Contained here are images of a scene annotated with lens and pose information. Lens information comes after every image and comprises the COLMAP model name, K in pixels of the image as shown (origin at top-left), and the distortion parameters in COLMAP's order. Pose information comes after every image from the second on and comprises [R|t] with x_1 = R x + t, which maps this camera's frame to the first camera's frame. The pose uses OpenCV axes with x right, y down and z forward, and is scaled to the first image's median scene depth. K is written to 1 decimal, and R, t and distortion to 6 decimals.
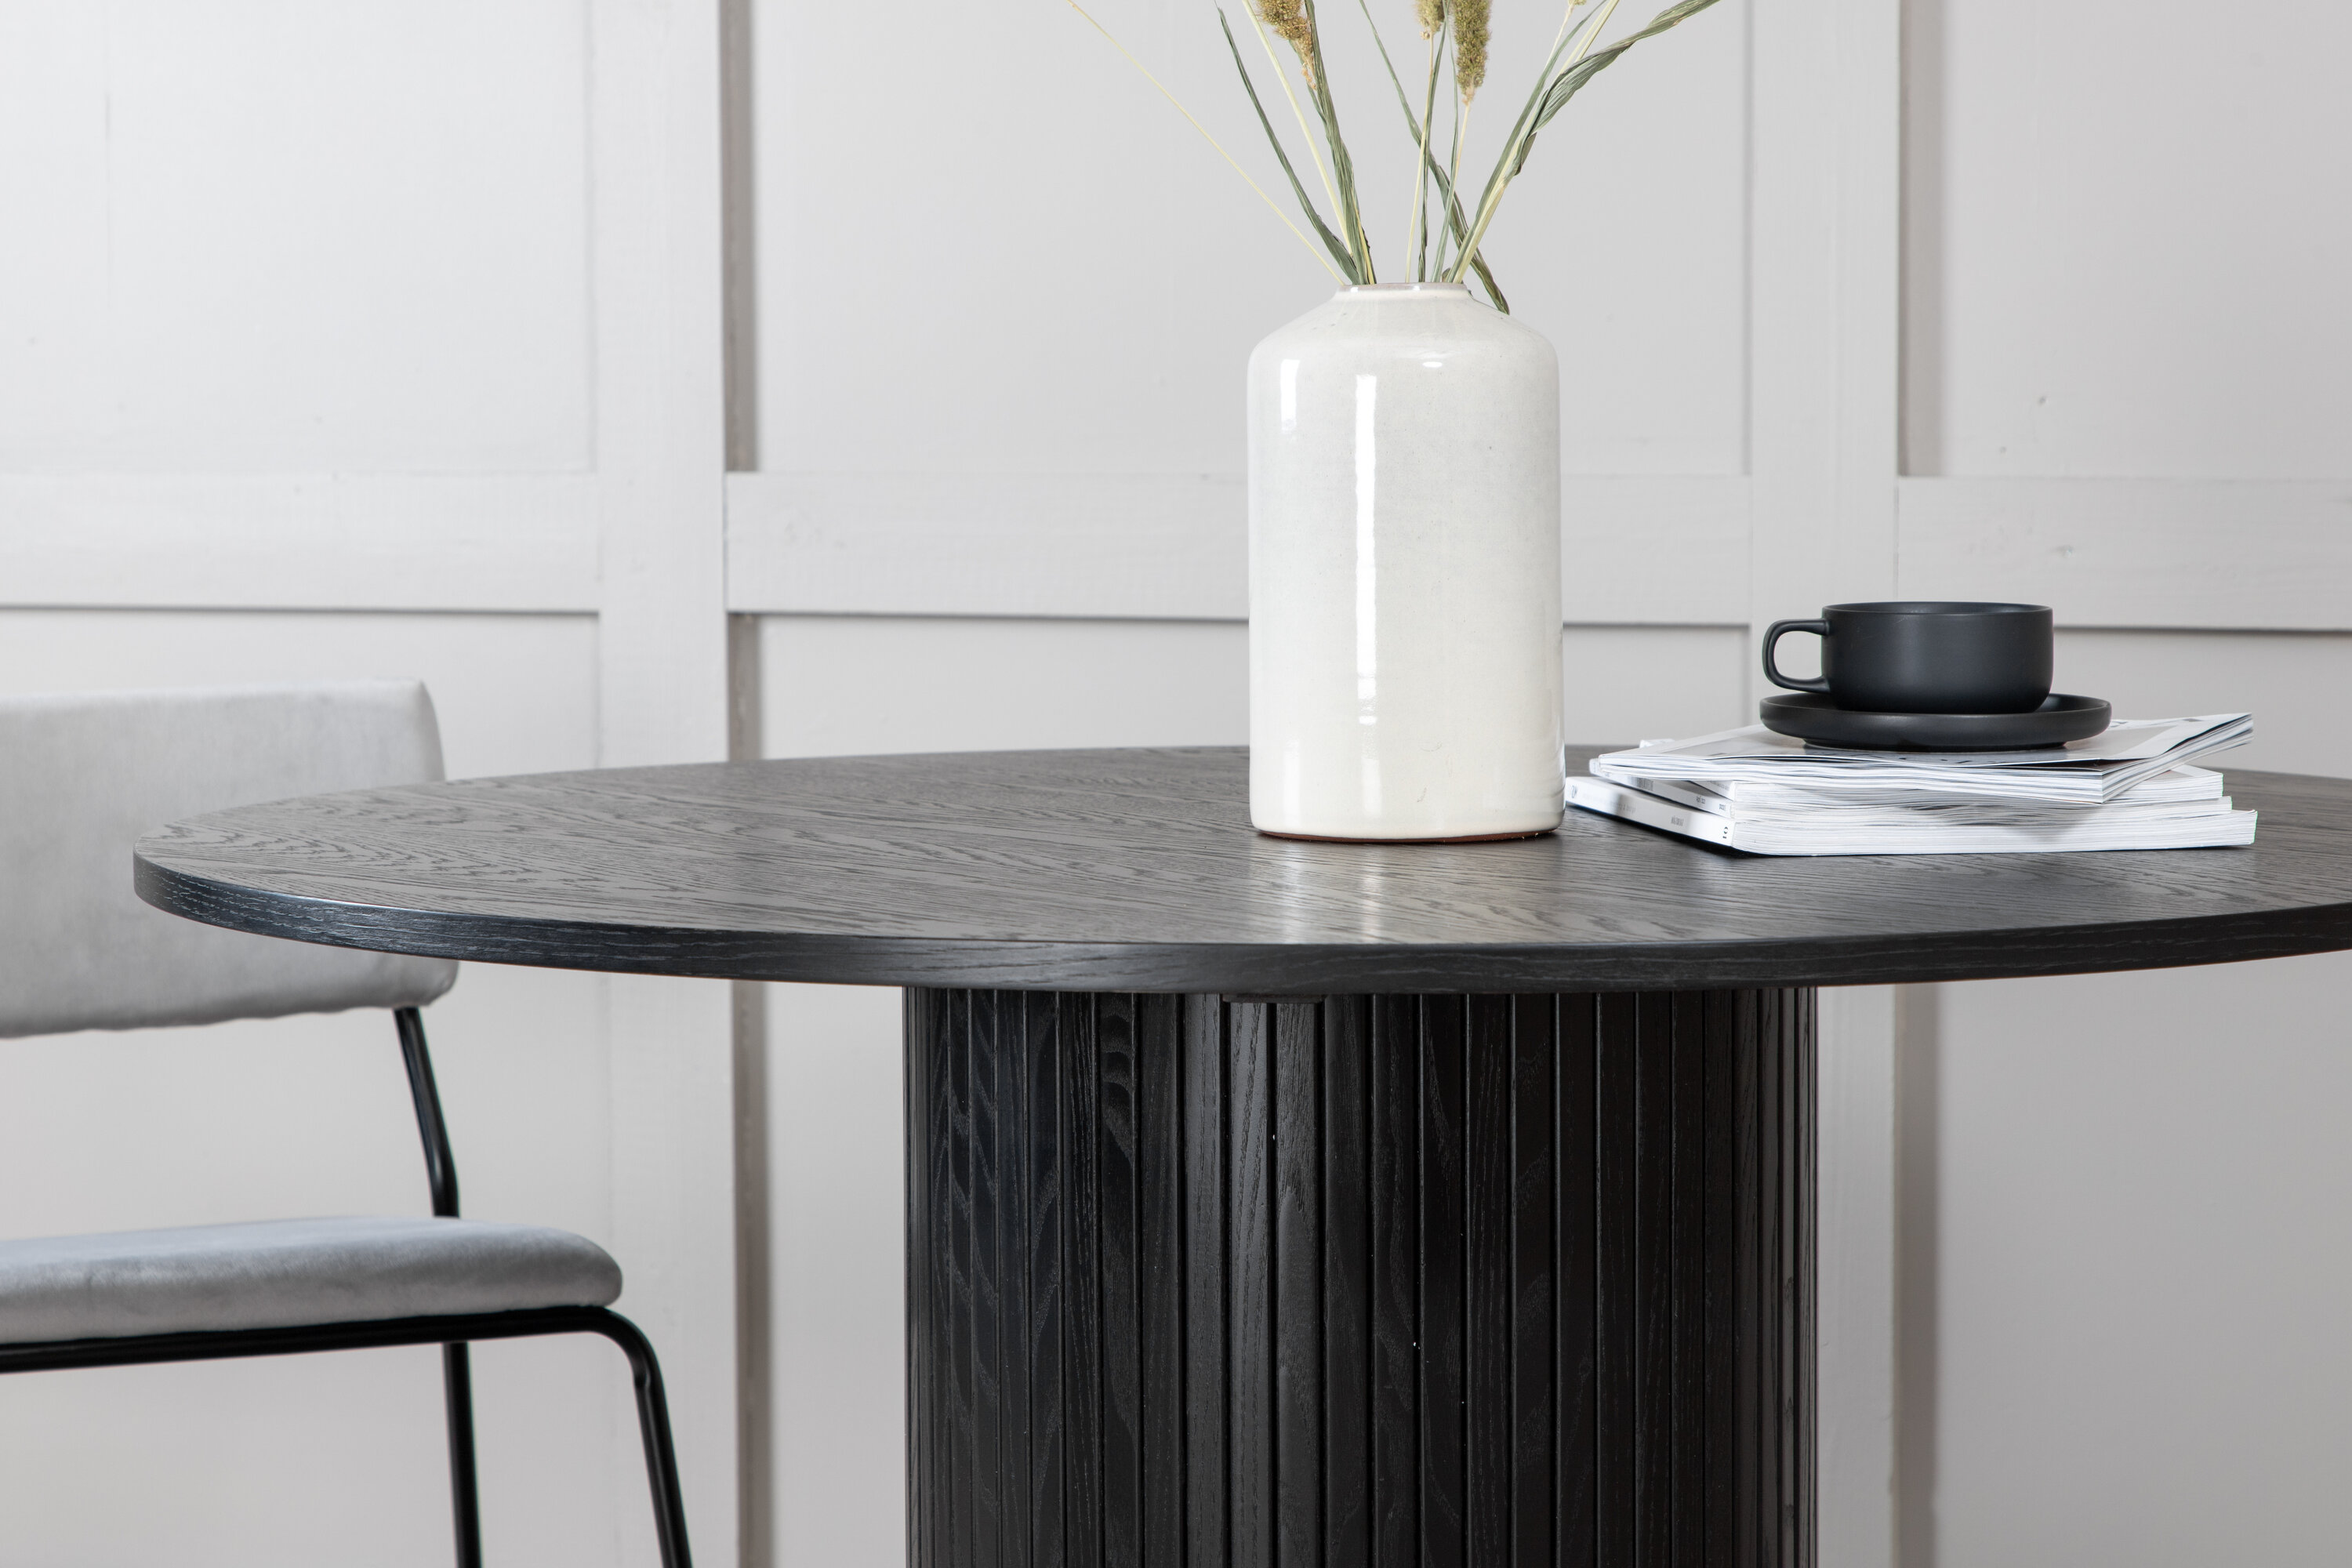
lens RADIAL K [[6157.7, 0, 1176.0], [0, 6157.7, 784.0], [0, 0, 1]] dist [0.092236, 0.709602]
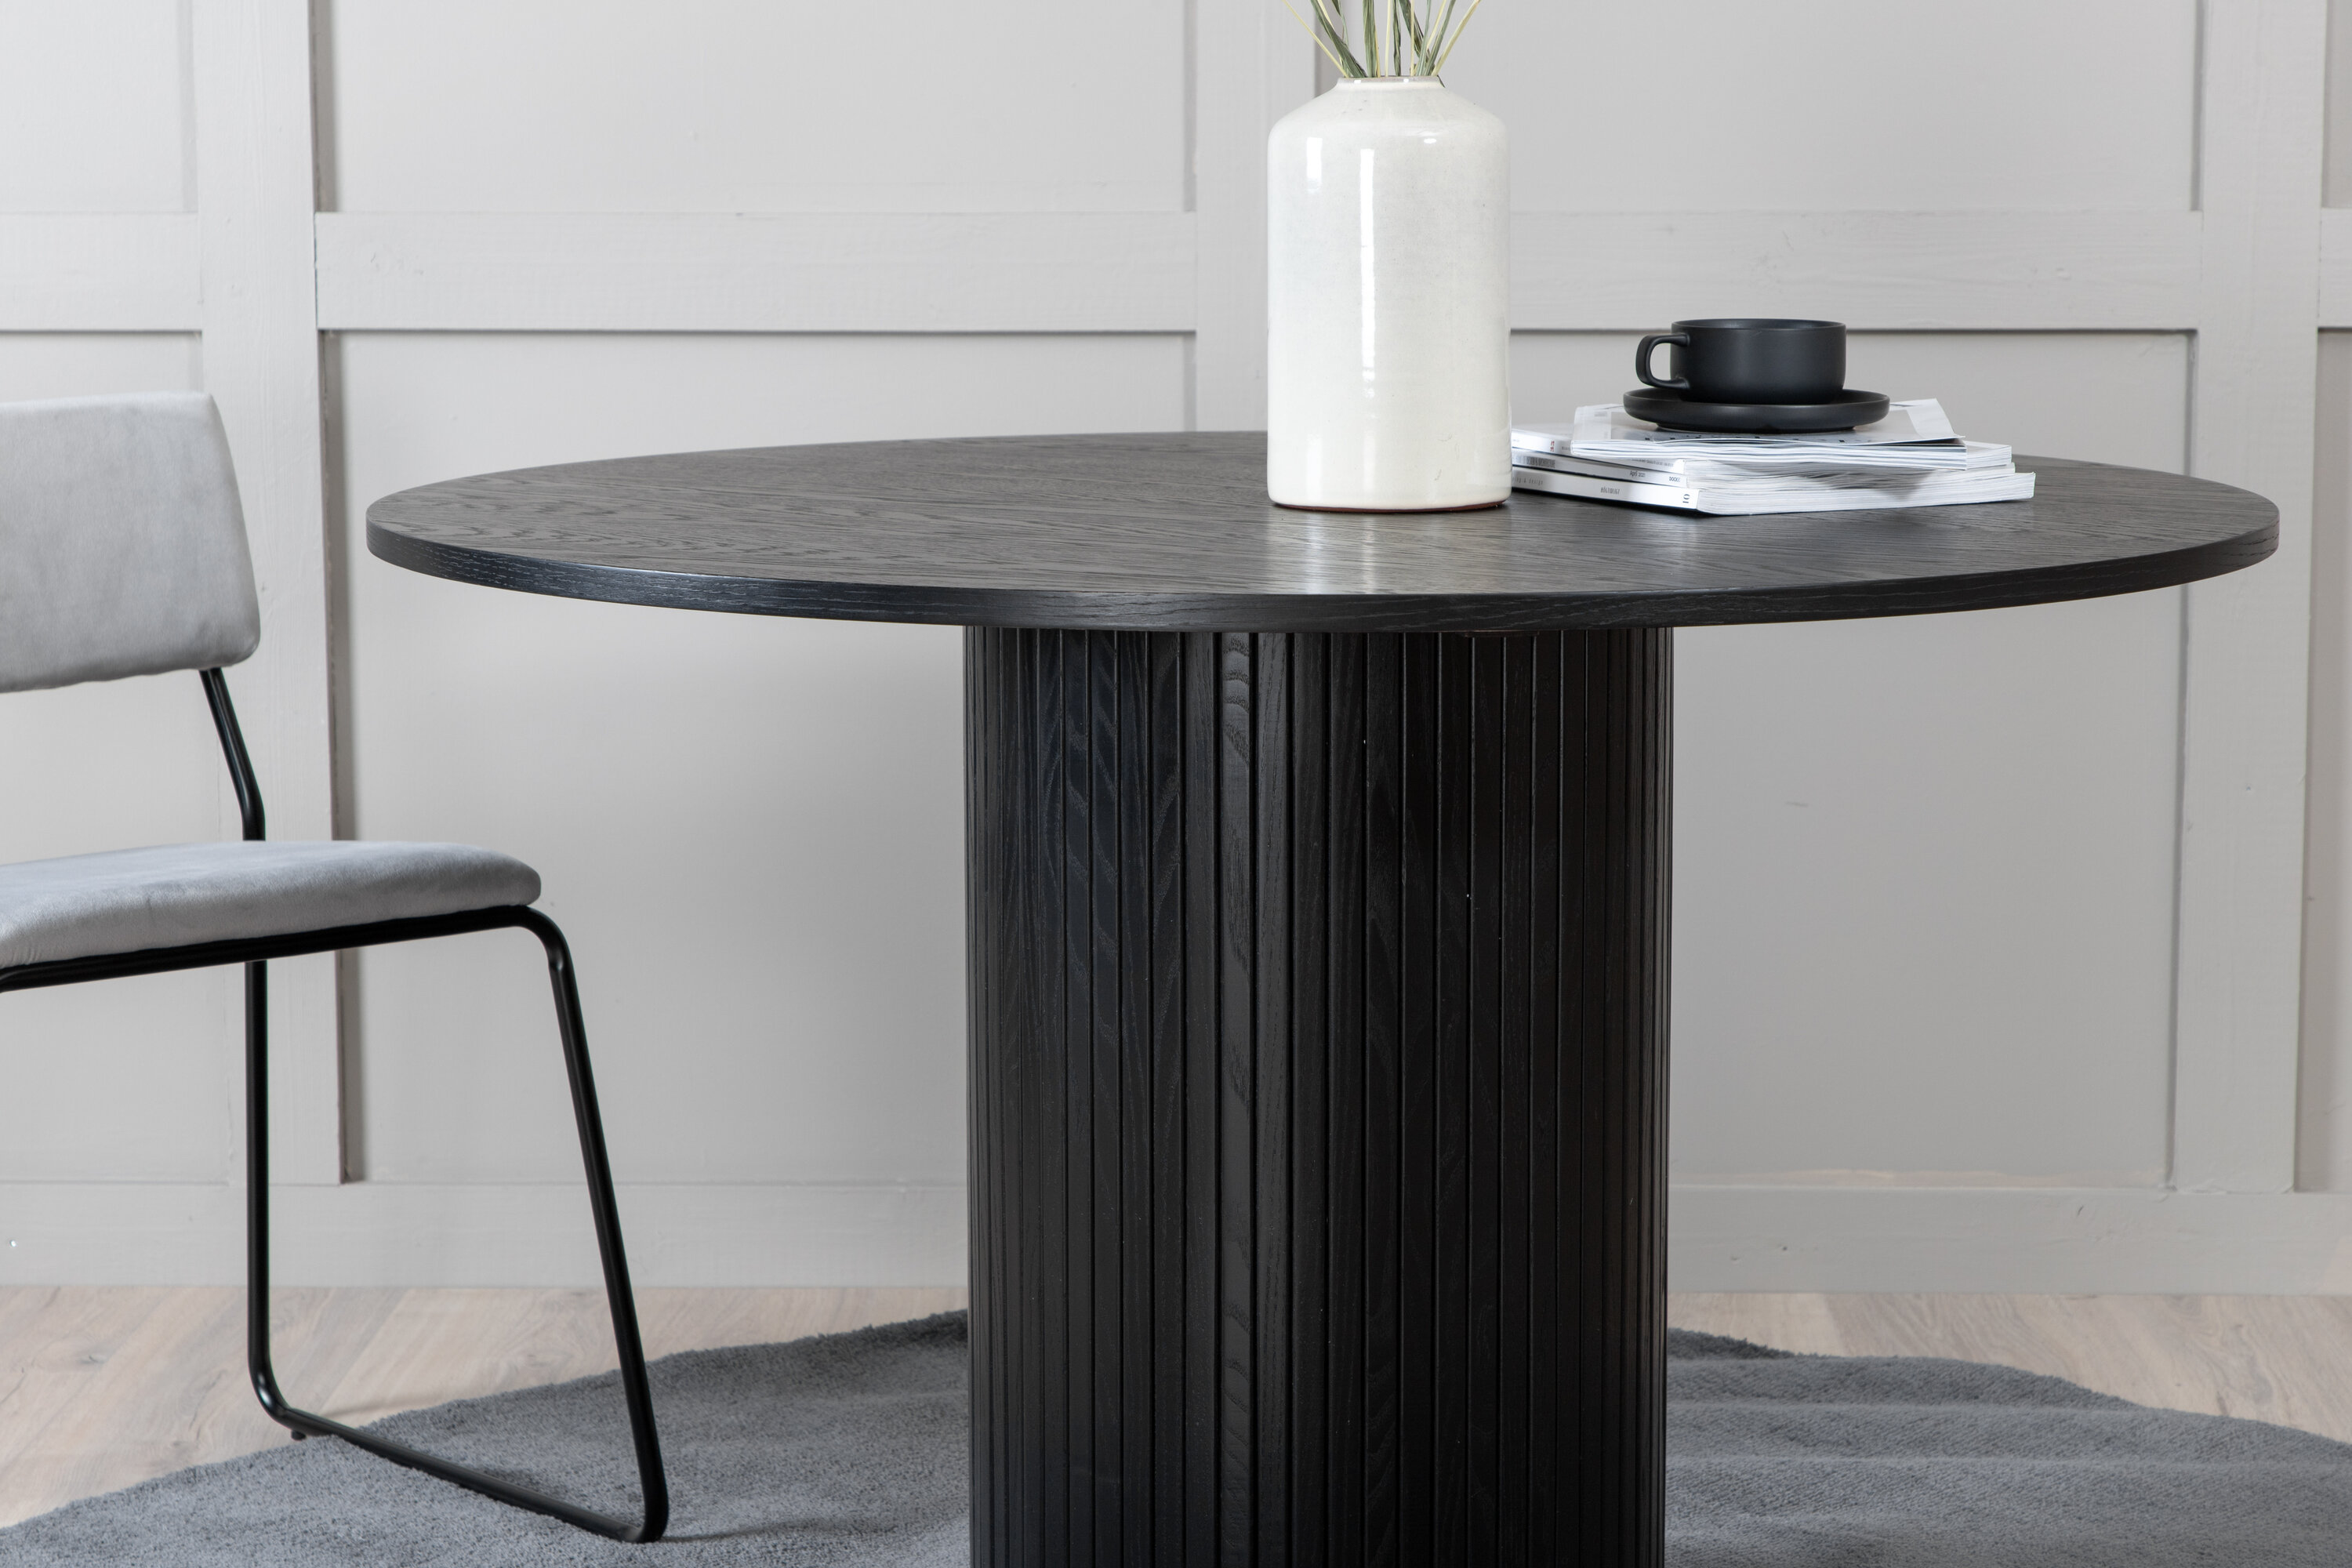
lens RADIAL K [[5295.2, 0, 1176.0], [0, 5295.2, 784.0], [0, 0, 1]] dist [0.052646, 0.066433]
pose [[0.951874, -0.038722, 0.304034, -0.351146], [0.019174, 0.997567, 0.067022, -0.008973], [-0.305890, -0.057967, 0.950301, -0.045944]]
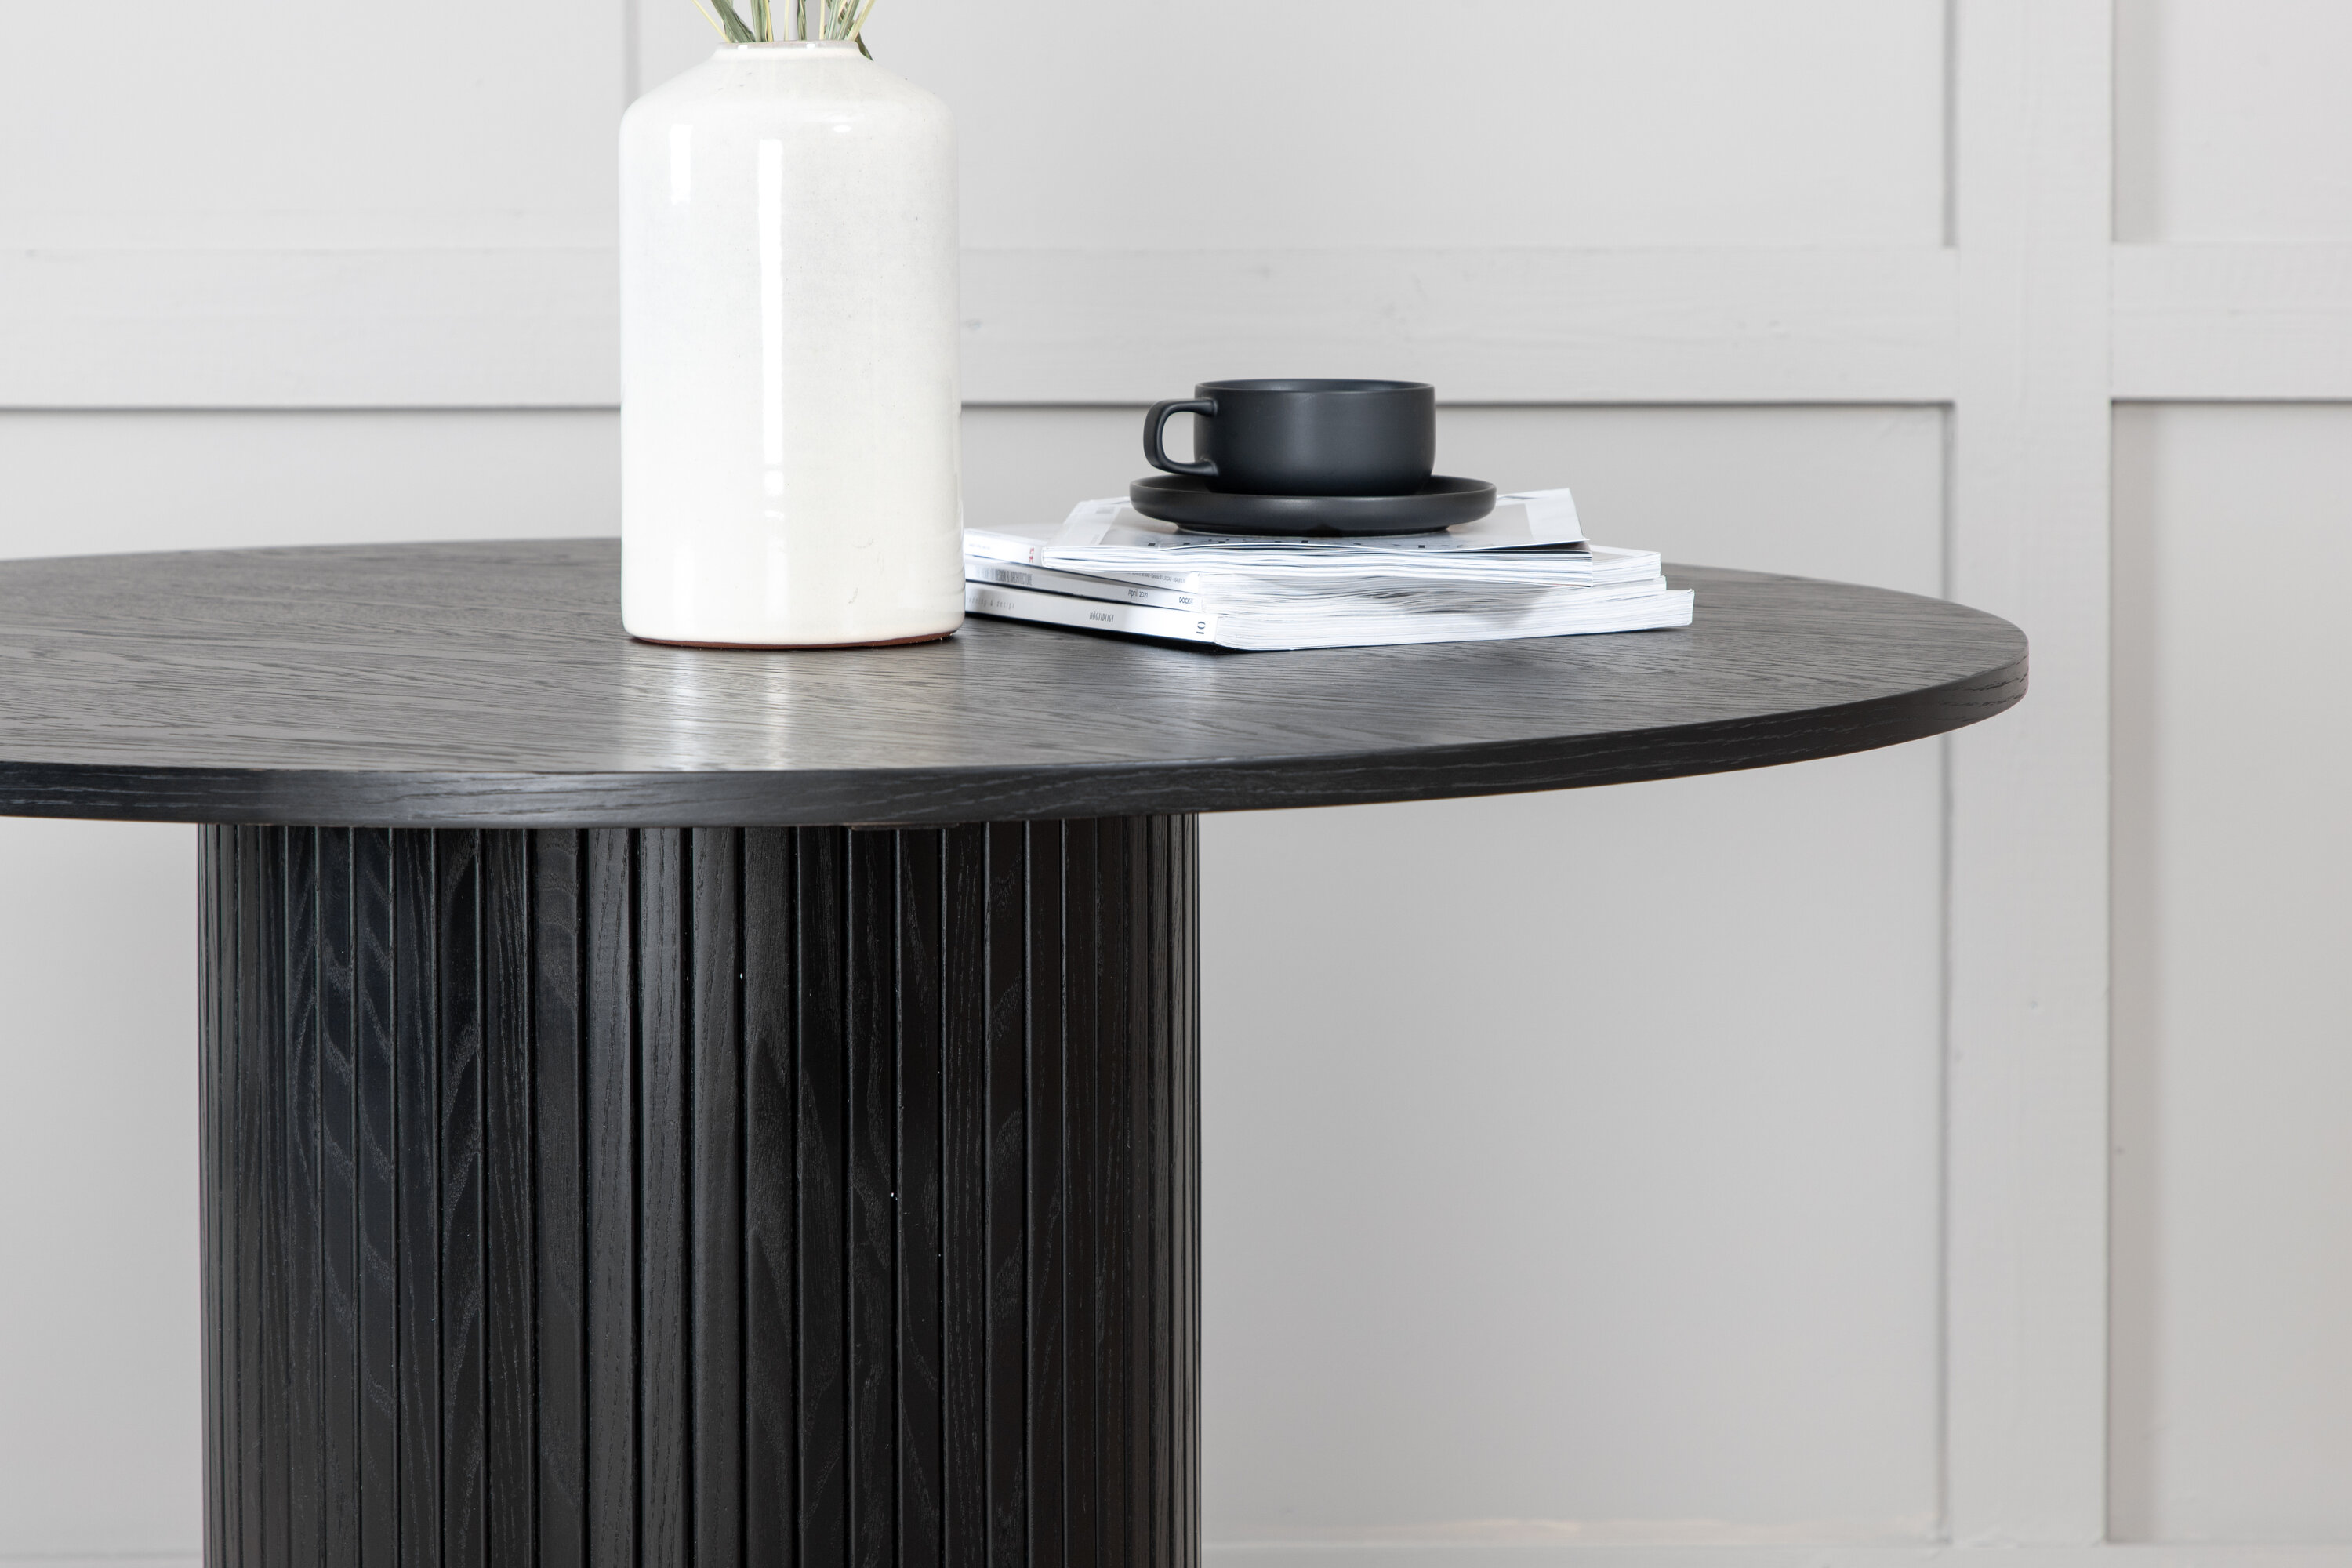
lens RADIAL K [[6165.1, 0, 1180.1], [0, 6165.1, 370.3], [0, 0, 1]] dist [0.008661, 0.207547]
pose [[0.935395, -0.011964, 0.353402, -0.237429], [0.022783, 0.999390, -0.026468, -0.006278], [-0.352869, 0.032810, 0.935097, 0.119719]]
